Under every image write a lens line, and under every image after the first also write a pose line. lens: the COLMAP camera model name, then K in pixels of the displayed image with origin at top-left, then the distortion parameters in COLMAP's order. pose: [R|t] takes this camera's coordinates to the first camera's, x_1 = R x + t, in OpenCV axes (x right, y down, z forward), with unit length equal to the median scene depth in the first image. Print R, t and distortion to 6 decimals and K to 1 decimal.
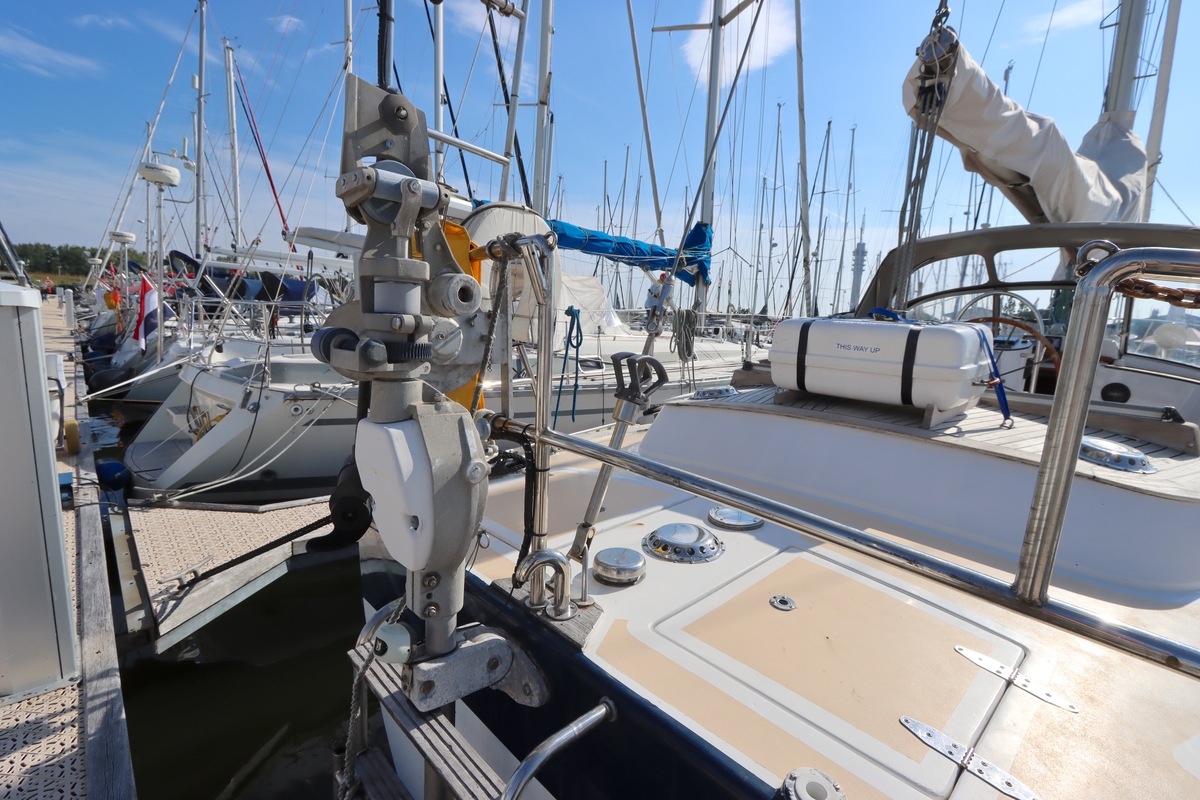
lens RADIAL K [[558.7, 0, 600.0], [0, 558.7, 400.0], [0, 0, 1]] dist [-0.019087, 0.001144]
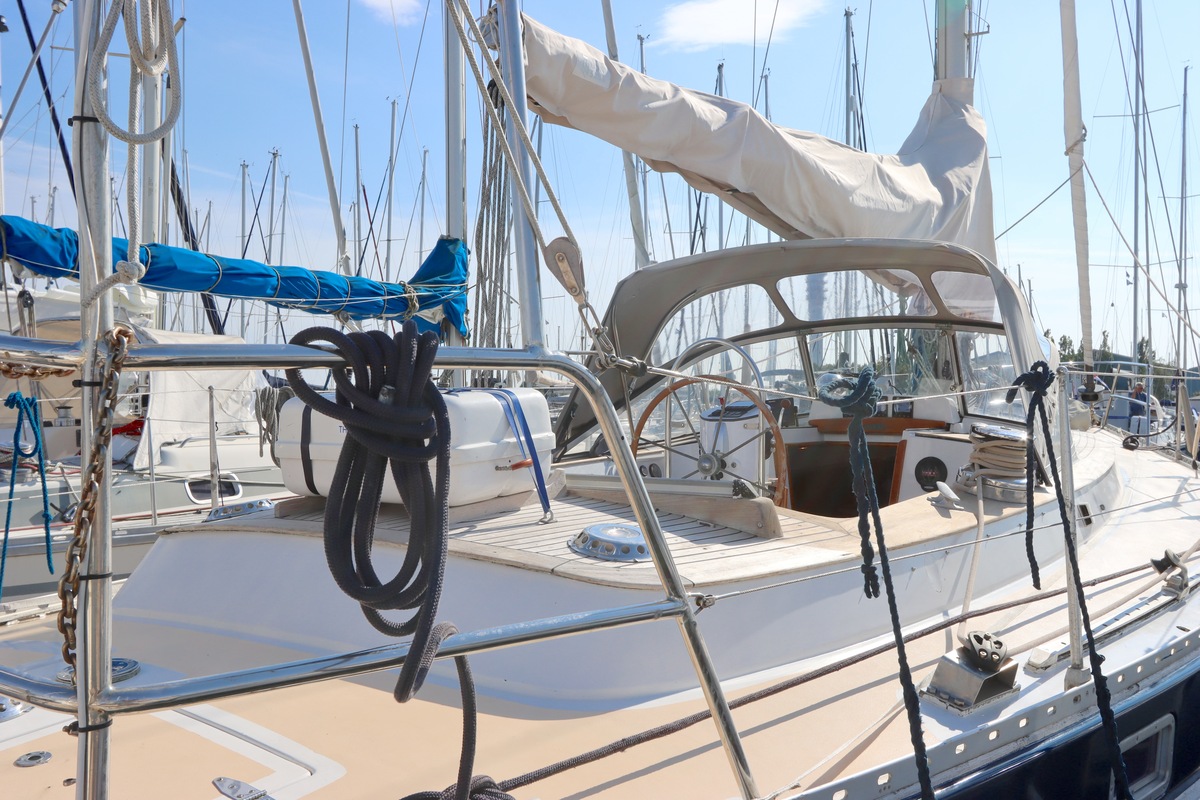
lens RADIAL K [[1039.4, 0, 600.0], [0, 1039.4, 400.0], [0, 0, 1]] dist [0.007776, 0.002056]
pose [[0.974049, -0.048772, 0.221020, 0.198989], [0.080336, 0.987426, -0.136149, 0.033139], [-0.211600, 0.150372, 0.965719, -0.159820]]
